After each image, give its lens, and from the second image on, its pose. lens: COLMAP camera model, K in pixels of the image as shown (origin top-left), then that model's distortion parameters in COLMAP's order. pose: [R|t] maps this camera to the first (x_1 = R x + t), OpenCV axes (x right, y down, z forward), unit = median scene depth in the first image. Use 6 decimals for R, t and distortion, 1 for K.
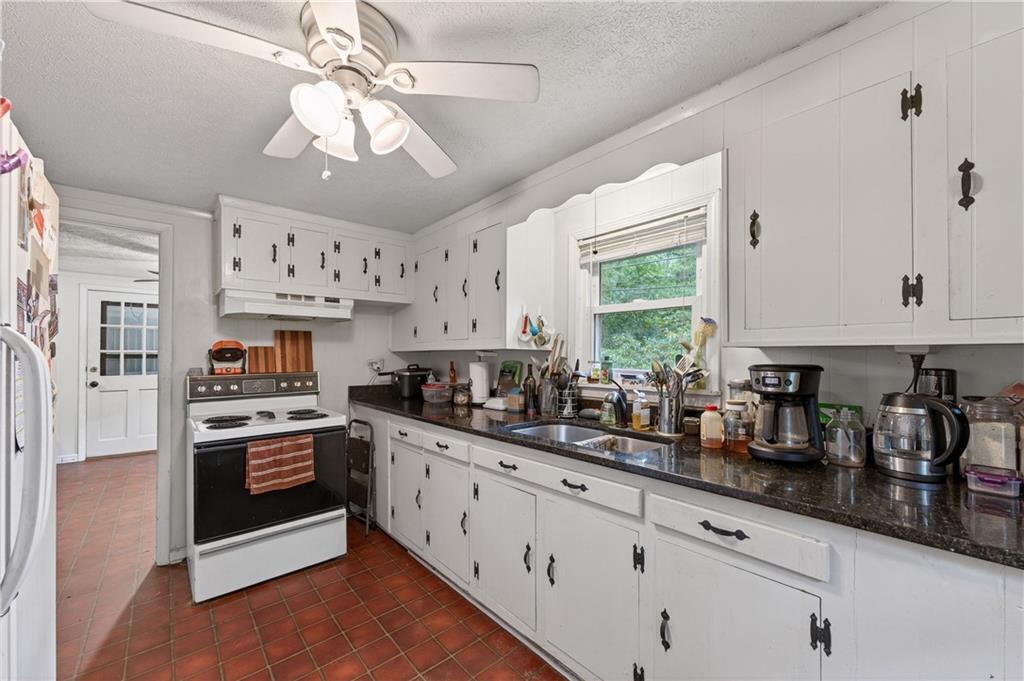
lens RADIAL K [[398.2, 0, 506.6], [0, 398.2, 351.0], [0, 0, 1]] dist [-0.012788, 0.000191]
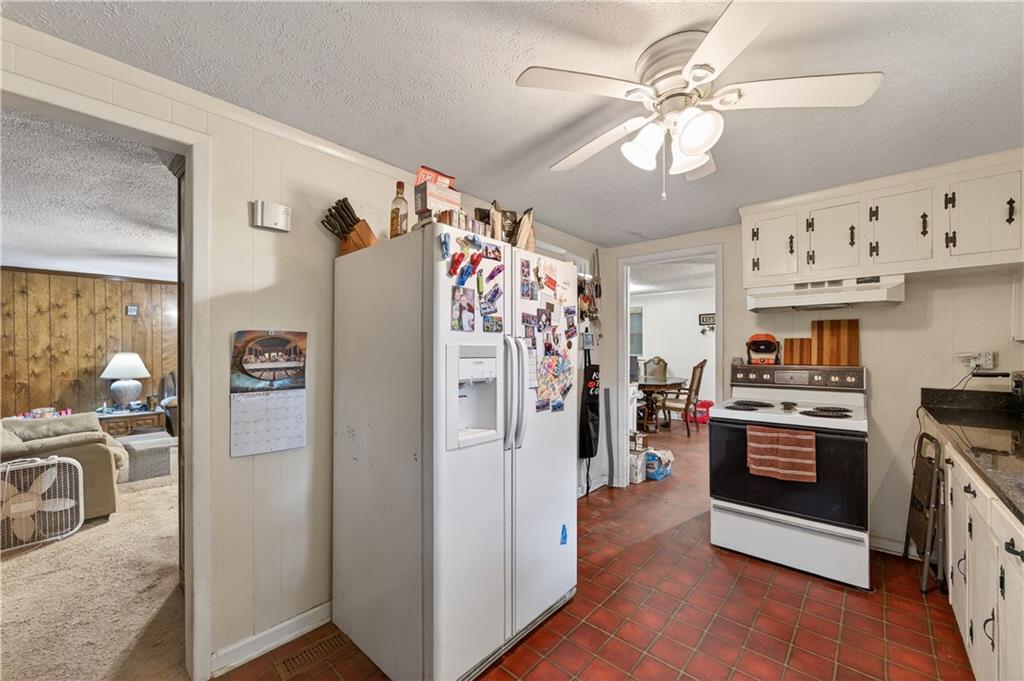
lens RADIAL K [[398.2, 0, 512.3], [0, 398.2, 348.9], [0, 0, 1]] dist [-0.012788, 0.000191]
pose [[0.107447, 0.001998, -0.994209, 0.325253], [0.011027, 0.999934, 0.003202, 0.004738], [0.994150, -0.011307, 0.107418, 0.191208]]
